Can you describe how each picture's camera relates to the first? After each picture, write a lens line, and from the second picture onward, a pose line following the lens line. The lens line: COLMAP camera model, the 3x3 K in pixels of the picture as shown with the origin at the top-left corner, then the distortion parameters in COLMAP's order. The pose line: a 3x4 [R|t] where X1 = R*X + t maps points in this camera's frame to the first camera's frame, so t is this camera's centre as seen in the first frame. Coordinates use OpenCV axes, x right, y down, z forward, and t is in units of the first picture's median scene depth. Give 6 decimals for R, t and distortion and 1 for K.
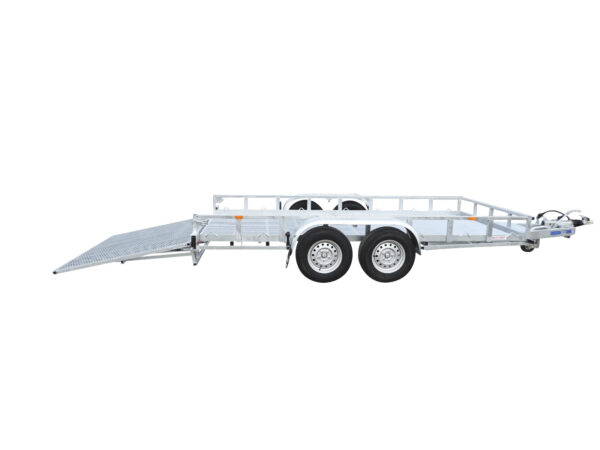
lens RADIAL K [[430.1, 0, 300.0], [0, 430.1, 225.0], [0, 0, 1]] dist [-0.000202, -0.000668]
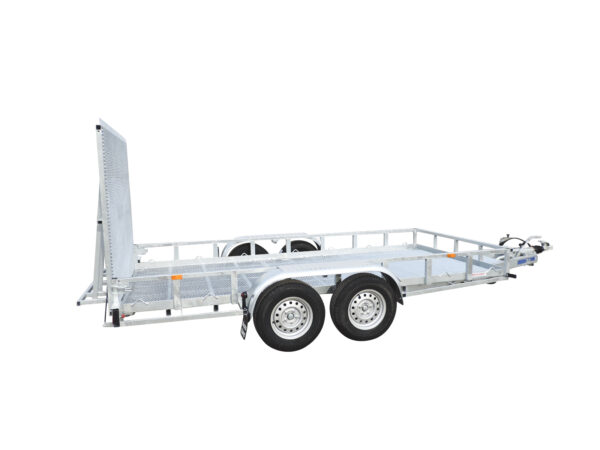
lens RADIAL K [[430.1, 0, 300.0], [0, 430.1, 225.0], [0, 0, 1]] dist [-0.000202, -0.000668]
pose [[0.979234, -0.059692, 0.193744, -0.056077], [0.073552, 0.995161, -0.065146, -0.035699], [-0.188918, 0.078043, 0.978887, 0.164760]]
